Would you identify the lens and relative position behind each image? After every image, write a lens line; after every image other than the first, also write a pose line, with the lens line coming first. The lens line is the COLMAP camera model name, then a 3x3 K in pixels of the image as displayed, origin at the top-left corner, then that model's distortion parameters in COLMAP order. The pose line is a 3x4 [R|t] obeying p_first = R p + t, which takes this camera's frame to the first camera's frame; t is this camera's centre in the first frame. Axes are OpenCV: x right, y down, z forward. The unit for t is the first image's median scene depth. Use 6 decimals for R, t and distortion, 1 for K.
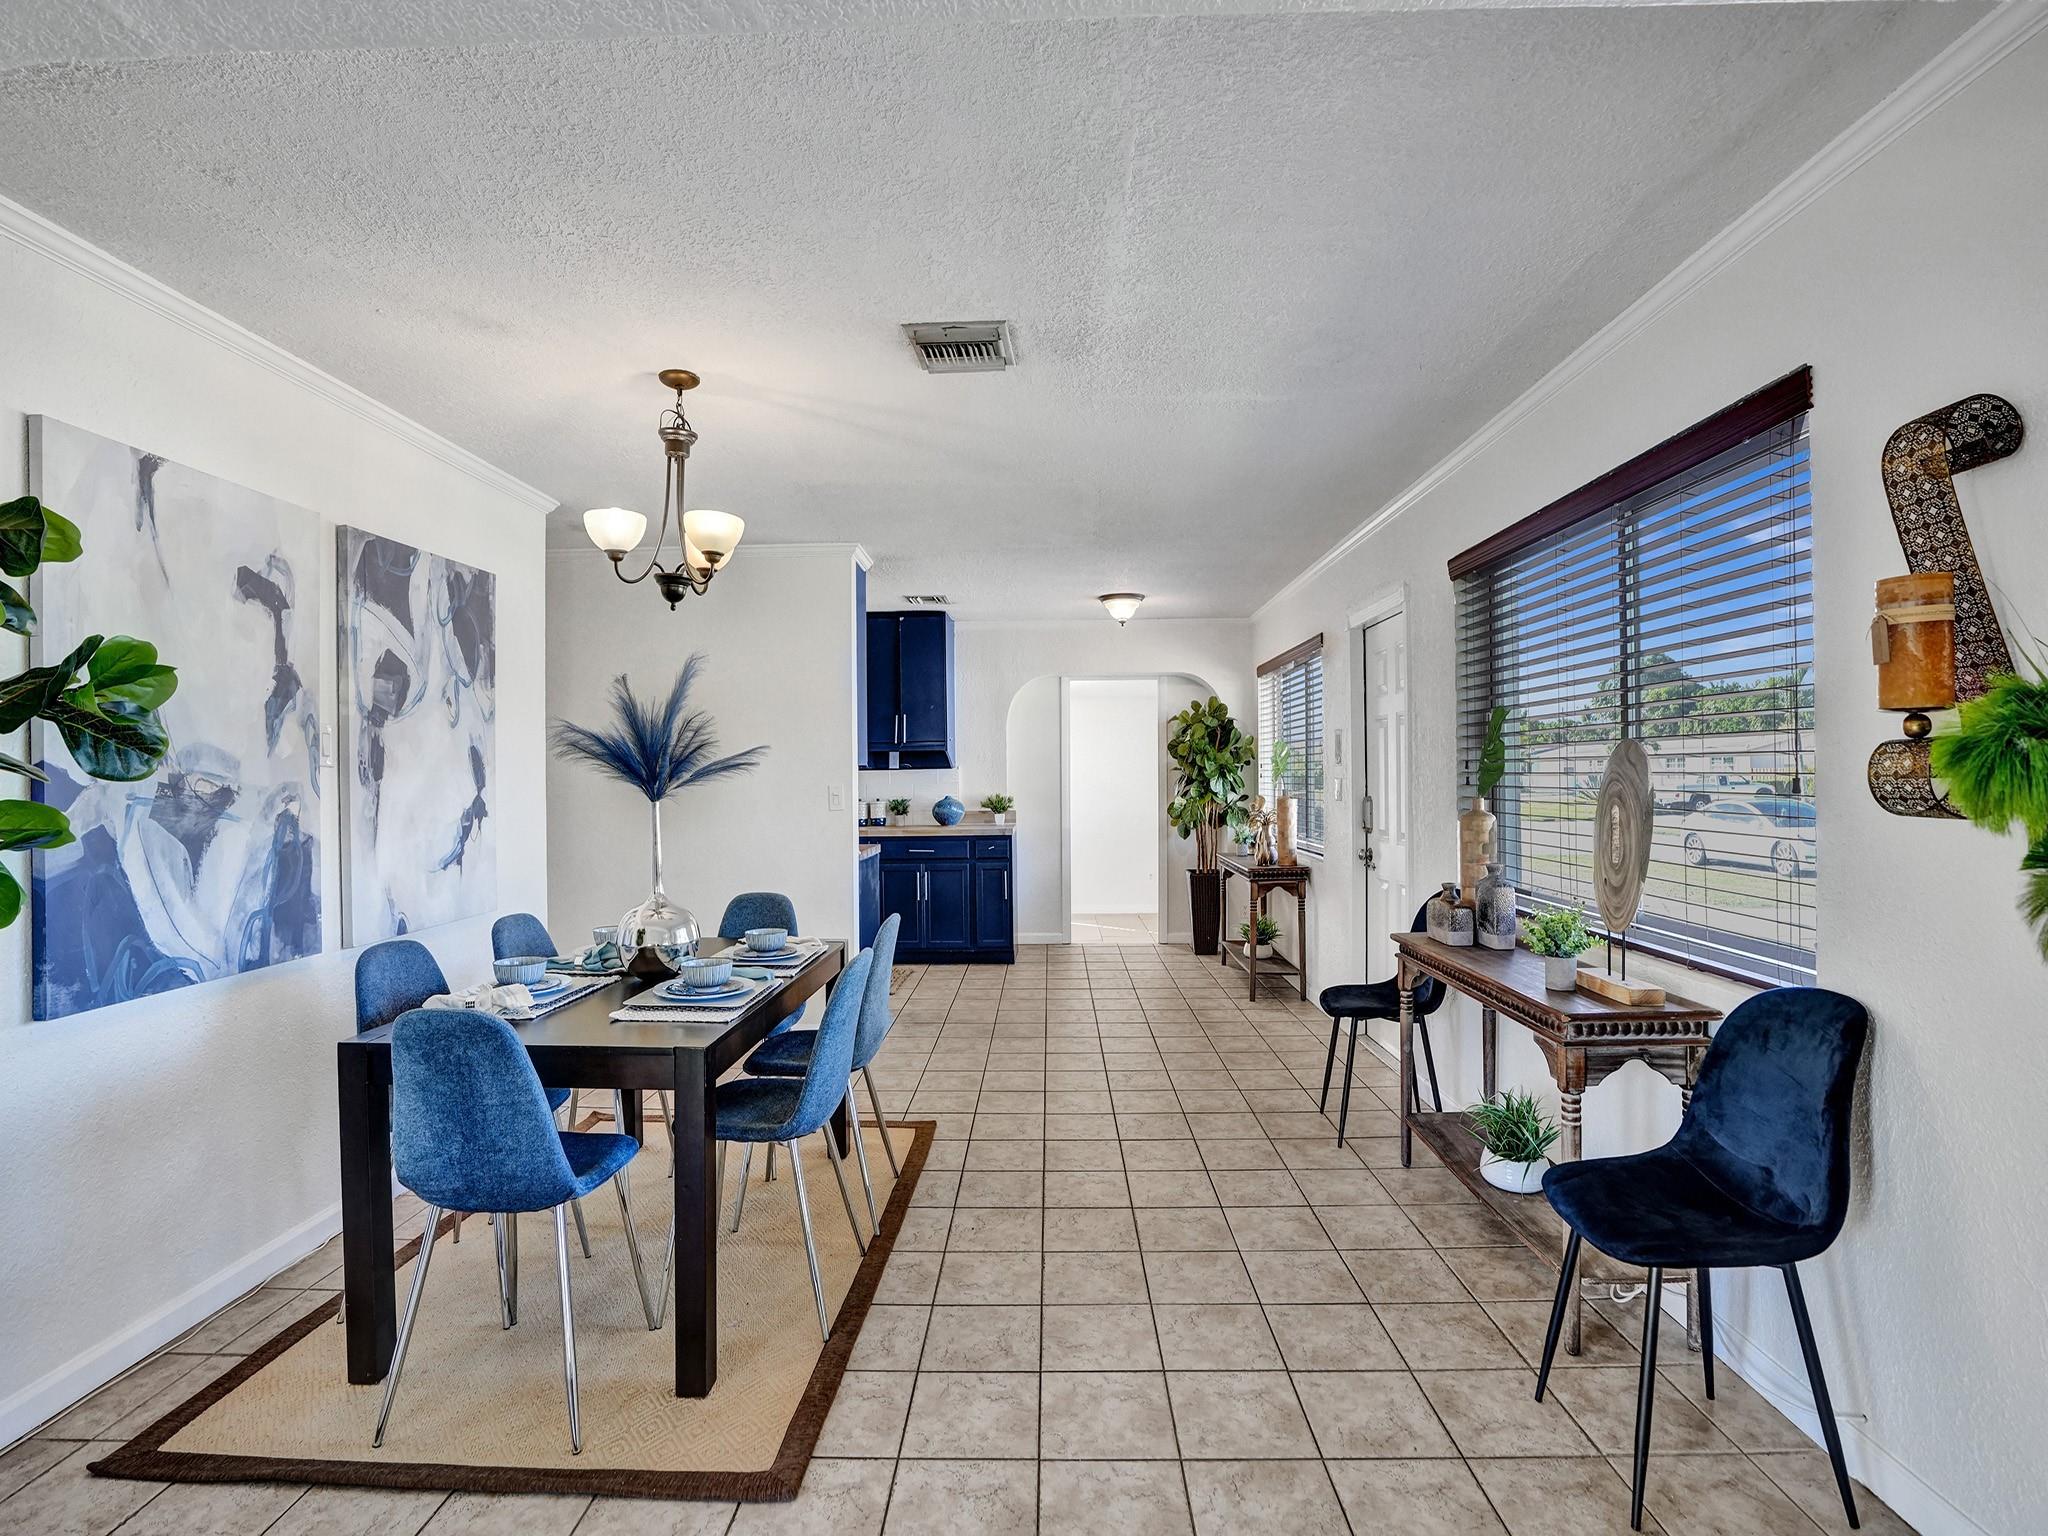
lens RADIAL K [[939.2, 0, 1036.2], [0, 939.2, 771.7], [0, 0, 1]] dist [-0.066957, 0.023216]
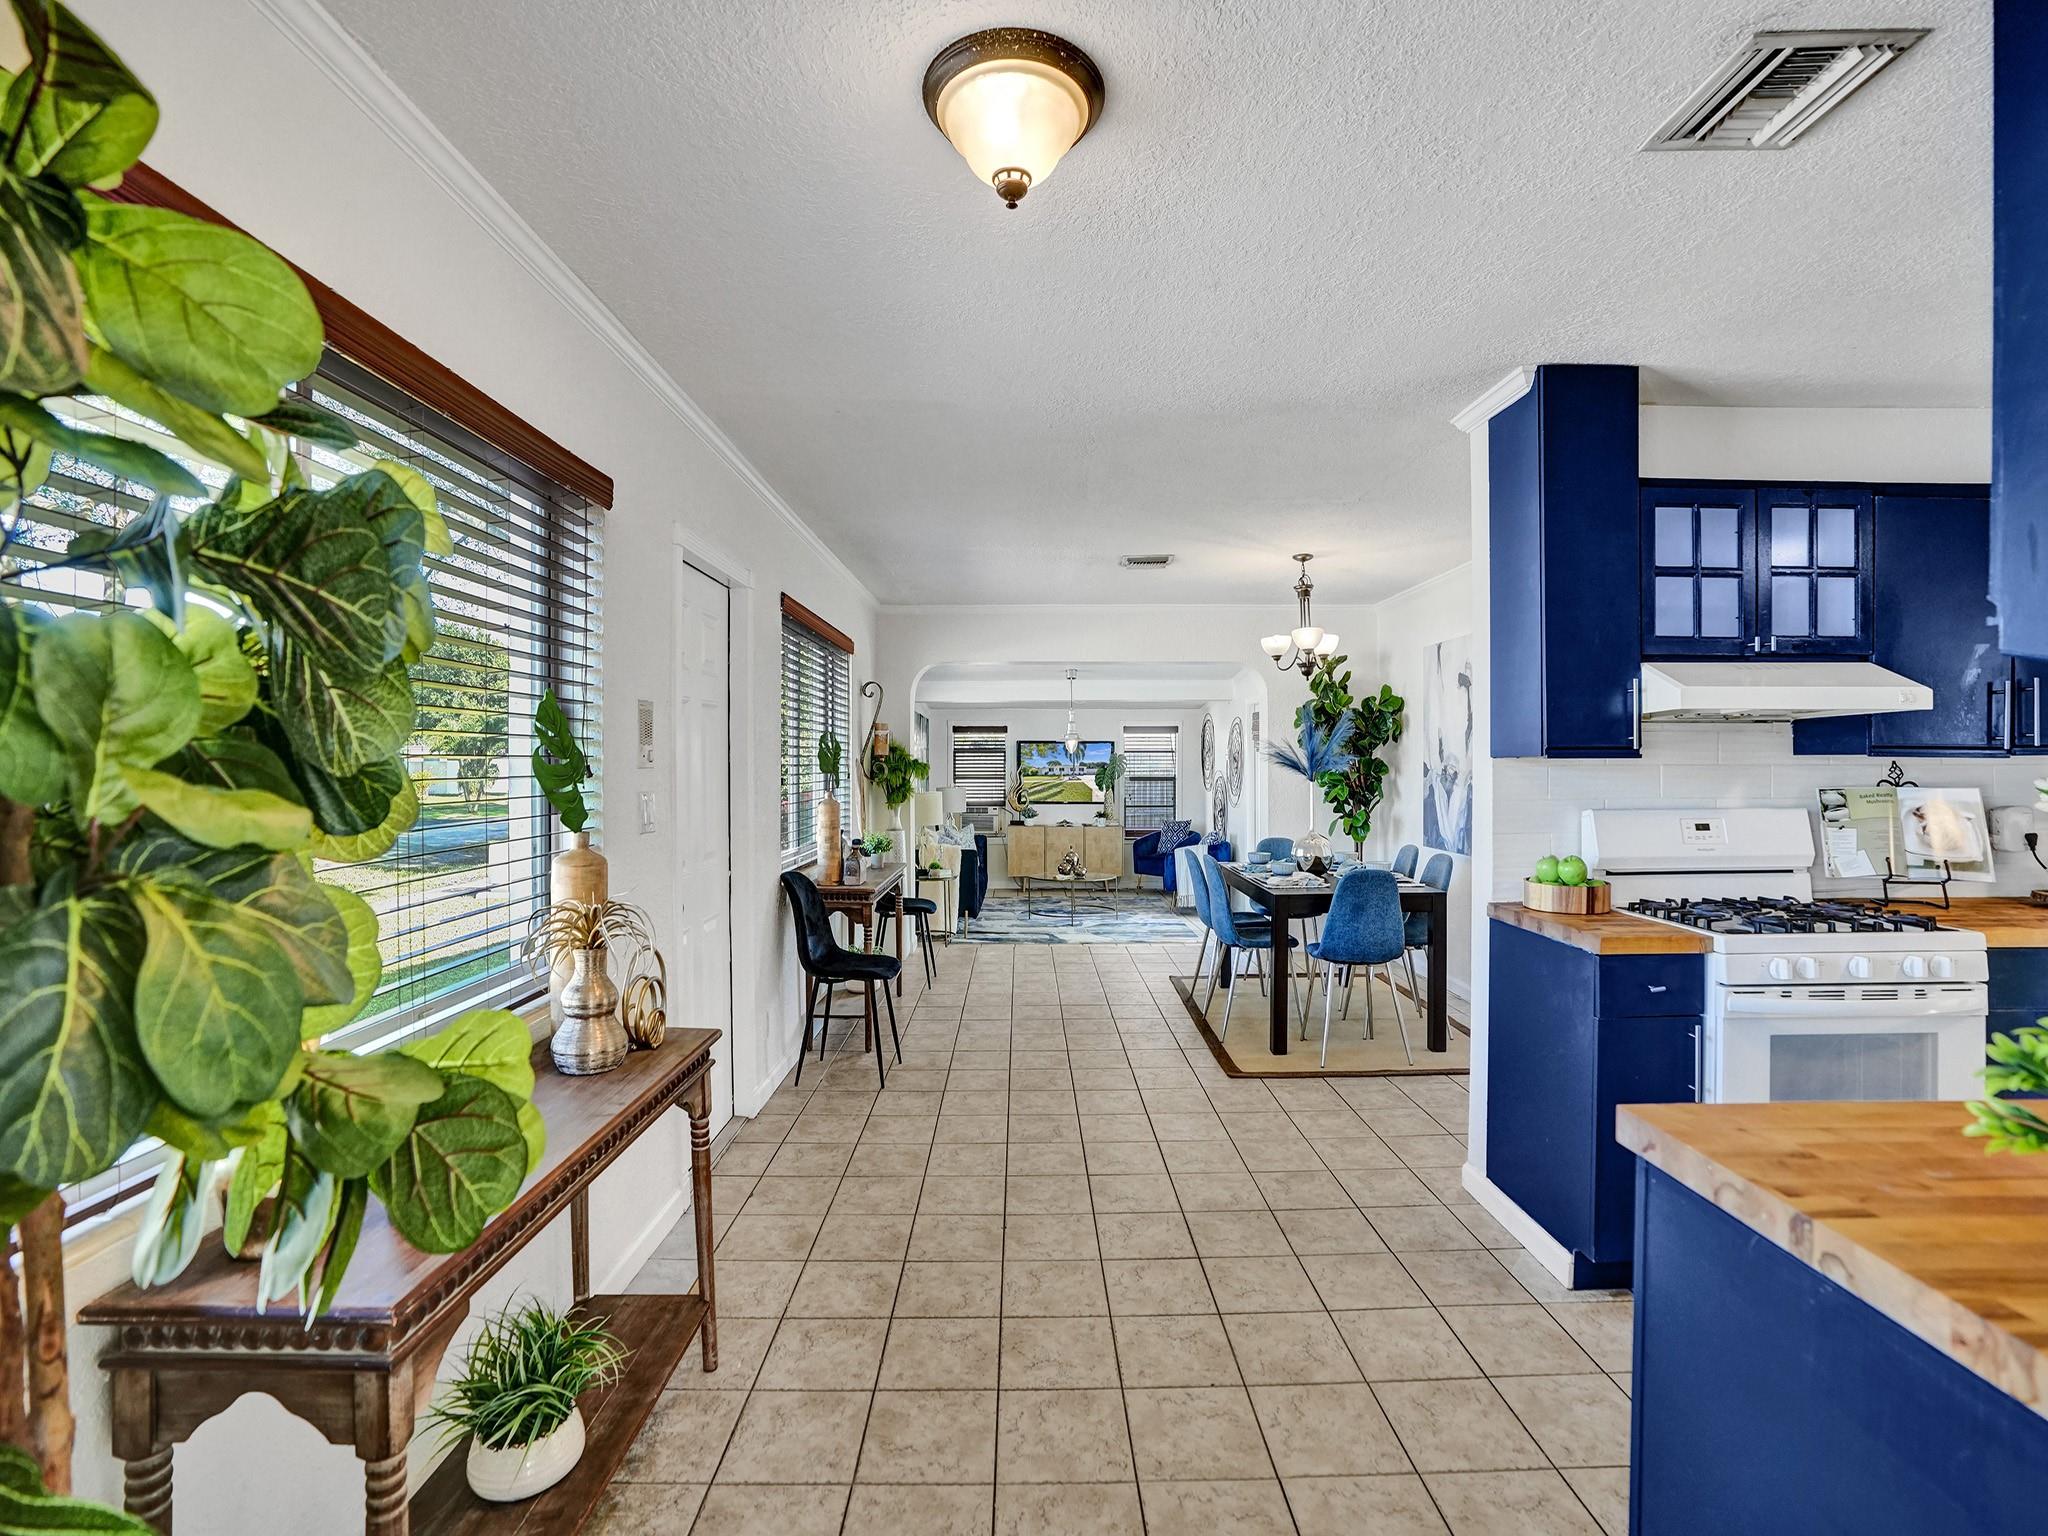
lens RADIAL K [[939.2, 0, 1031.8], [0, 939.2, 765.1], [0, 0, 1]] dist [-0.066957, 0.023216]
pose [[-0.999564, 0.011484, -0.027197, 0.180752], [0.011476, 0.999934, 0.000457, -0.008470], [0.027200, 0.000145, -0.999630, 2.377553]]
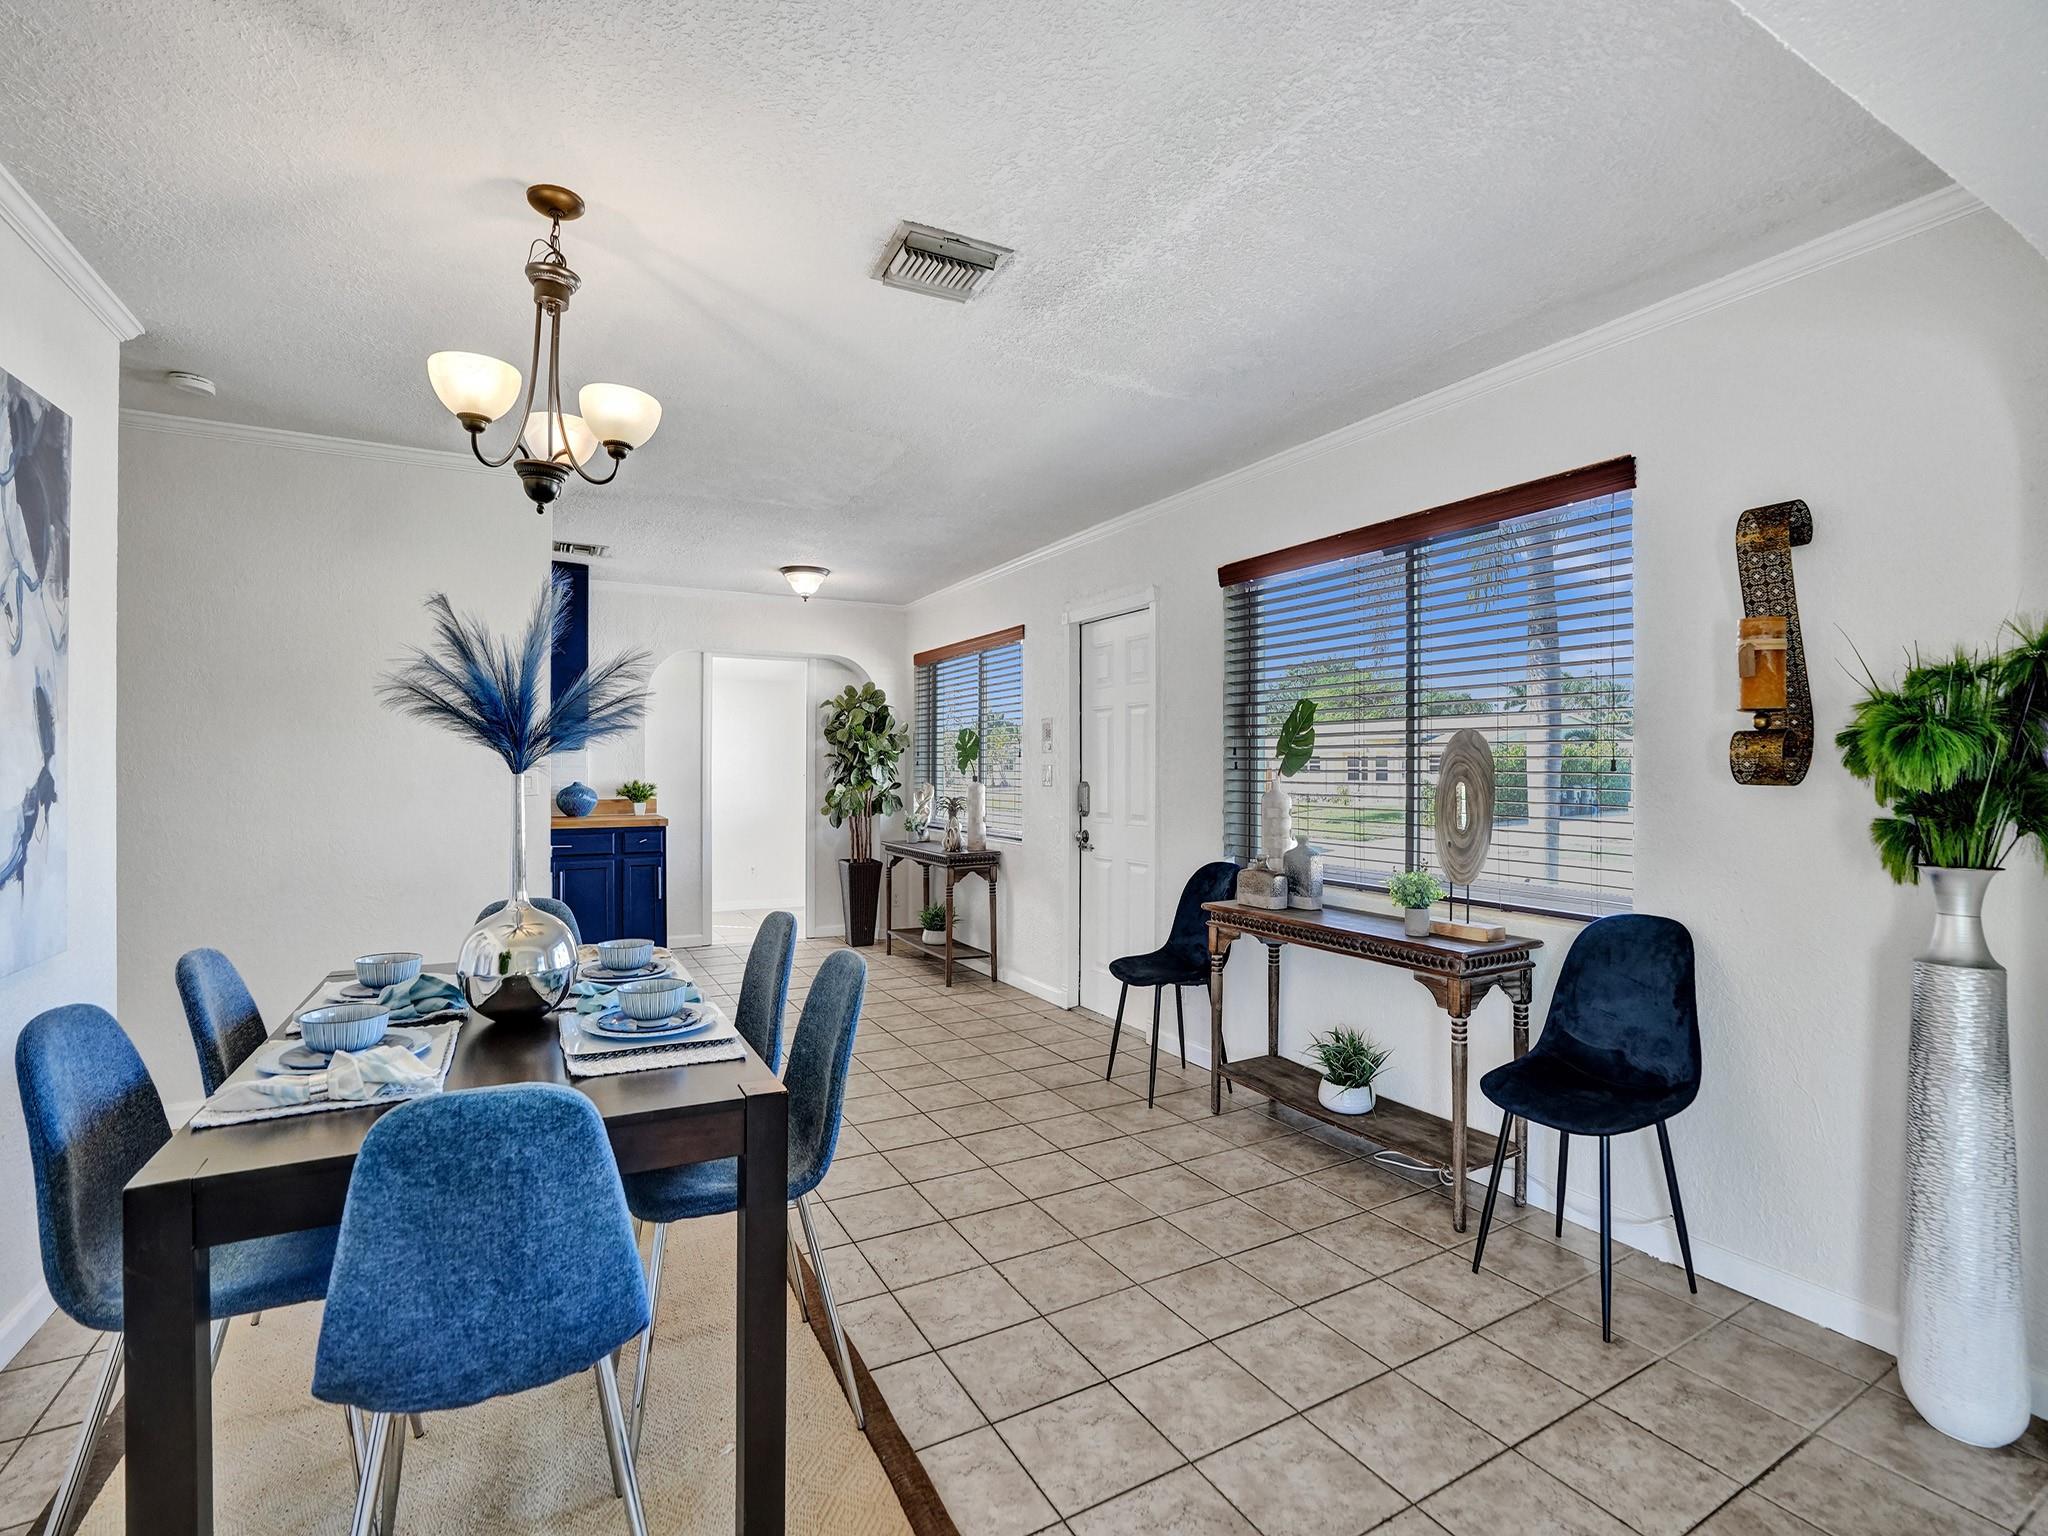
lens RADIAL K [[939.2, 0, 1026.9], [0, 939.2, 768.2], [0, 0, 1]] dist [-0.066957, 0.023216]
pose [[0.866583, 0.012375, 0.498879, -0.345609], [-0.013518, 0.999908, -0.001322, 0.018973], [-0.498849, -0.005598, 0.866671, 0.147439]]
